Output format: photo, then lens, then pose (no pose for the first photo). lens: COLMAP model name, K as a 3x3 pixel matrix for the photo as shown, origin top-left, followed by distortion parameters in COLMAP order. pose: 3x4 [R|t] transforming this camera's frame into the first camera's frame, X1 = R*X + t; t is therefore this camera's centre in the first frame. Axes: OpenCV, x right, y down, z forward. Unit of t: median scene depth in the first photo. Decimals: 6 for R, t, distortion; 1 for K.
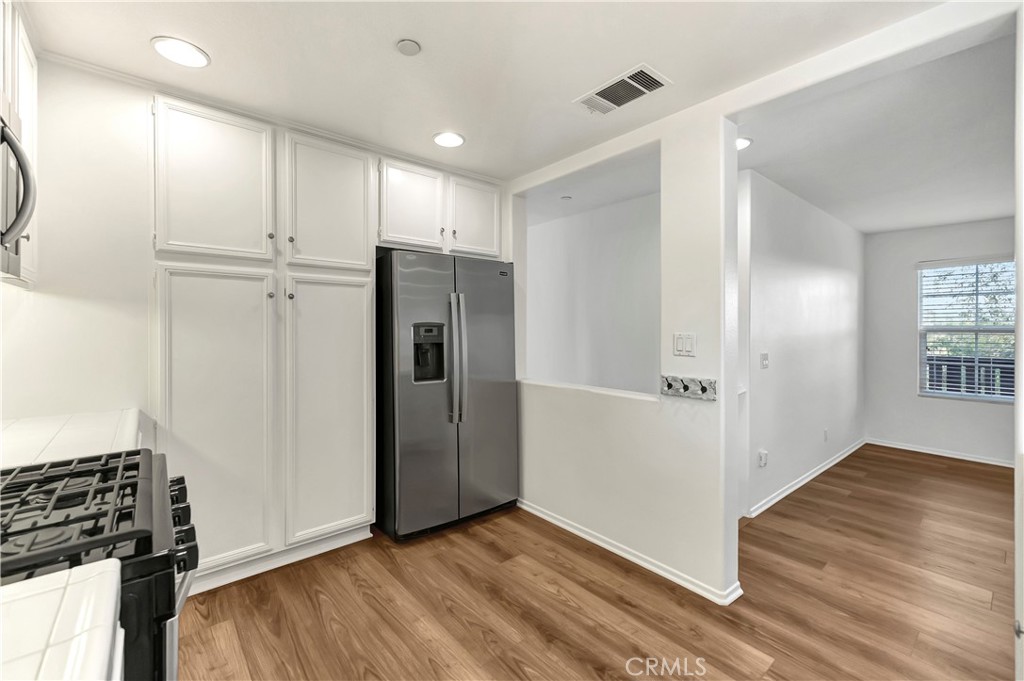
lens RADIAL K [[431.9, 0, 508.6], [0, 431.9, 330.5], [0, 0, 1]] dist [0.002030, -0.000079]
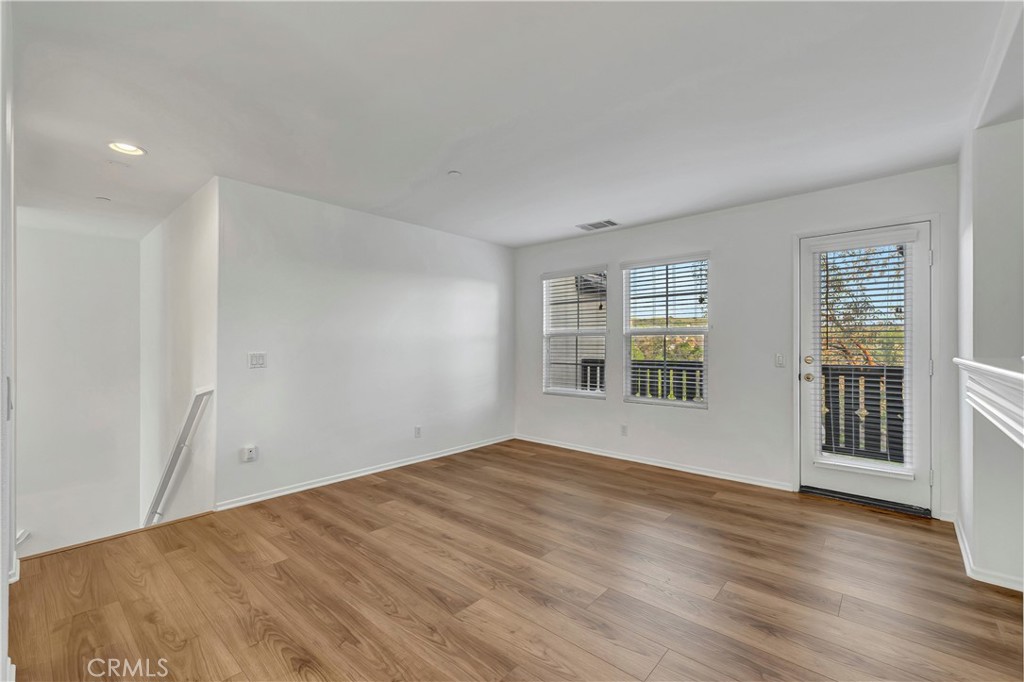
lens RADIAL K [[434.6, 0, 515.3], [0, 434.6, 342.5], [0, 0, 1]] dist [0.002984, -0.000362]
pose [[0.986865, -0.007225, 0.161388, 1.270474], [0.008747, 0.999924, -0.008724, 0.052256], [-0.161312, 0.010021, 0.986853, -0.170309]]
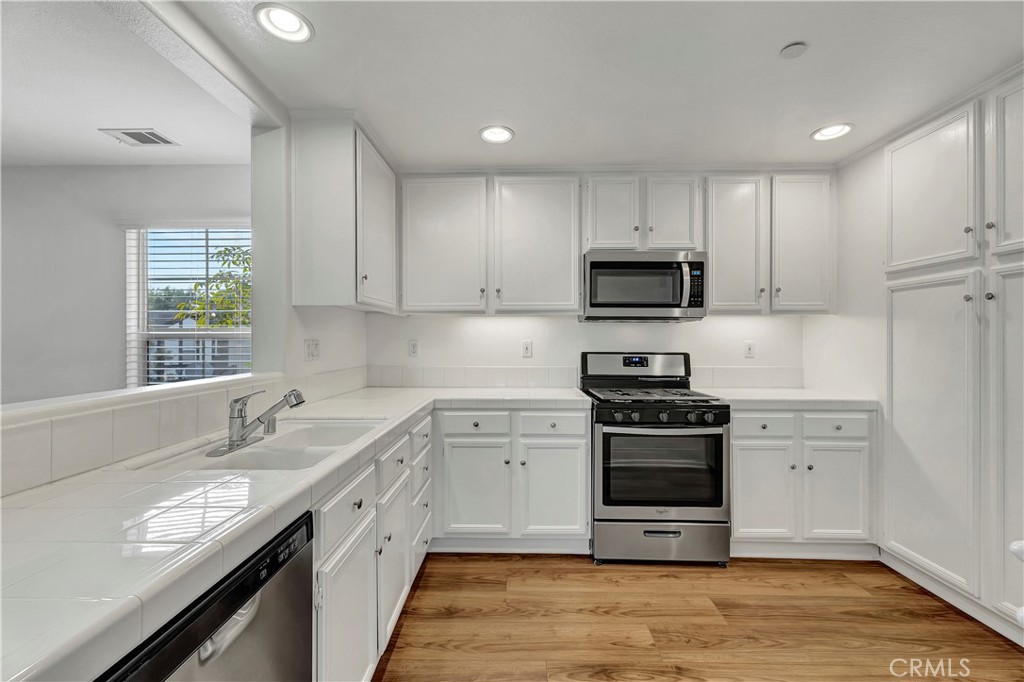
lens RADIAL K [[425.5, 0, 512.4], [0, 425.5, 341.5], [0, 0, 1]] dist [0.004404, 0.000584]
pose [[-0.648291, -0.002715, -0.761388, 0.603133], [-0.009028, 0.999951, 0.004122, 0.009011], [0.761339, 0.009546, -0.648283, 0.746060]]
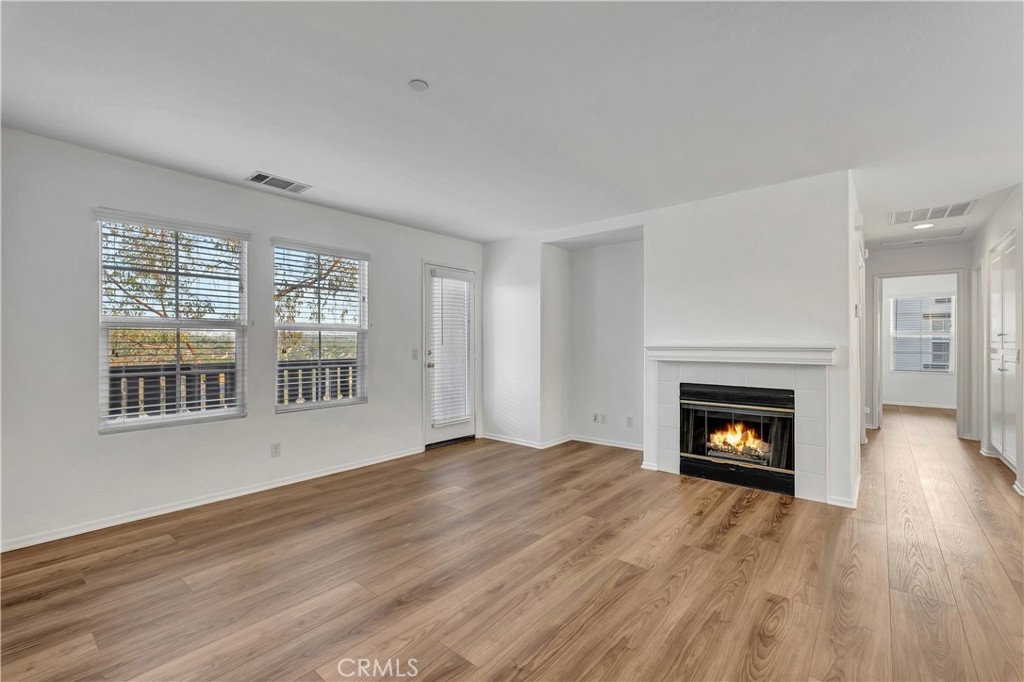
lens RADIAL K [[434.6, 0, 515.3], [0, 434.6, 342.5], [0, 0, 1]] dist [0.002984, -0.000362]
pose [[-0.180666, -0.006138, 0.983525, 0.475275], [0.005877, 0.999956, 0.007320, 0.046690], [-0.983527, 0.007103, -0.180622, 1.003565]]
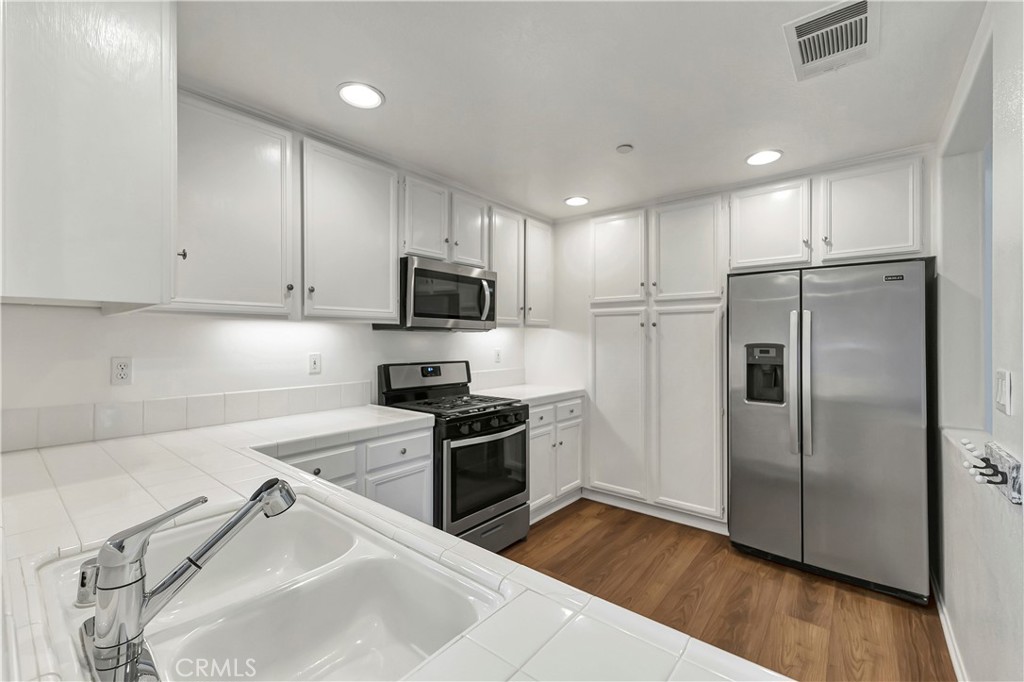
lens RADIAL K [[427.0, 0, 509.2], [0, 427.0, 339.4], [0, 0, 1]] dist [0.003977, 0.000335]
pose [[0.189318, -0.001372, -0.981915, 0.683026], [-0.008772, 0.999957, -0.003089, -0.019846], [0.981877, 0.009198, 0.189297, 0.244405]]
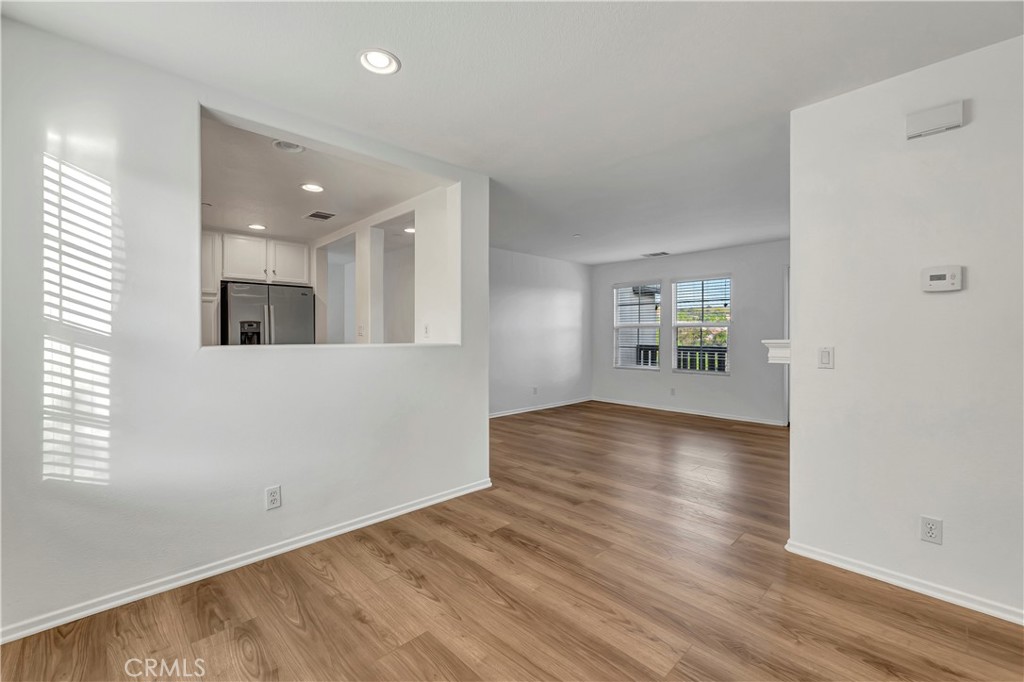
lens RADIAL K [[429.6, 0, 517.6], [0, 429.6, 332.4], [0, 0, 1]] dist [0.003203, 0.000097]
pose [[0.996230, -0.005908, 0.086552, 0.835320], [0.006751, 0.999933, -0.009453, 0.059037], [-0.086491, 0.010002, 0.996202, -0.997442]]
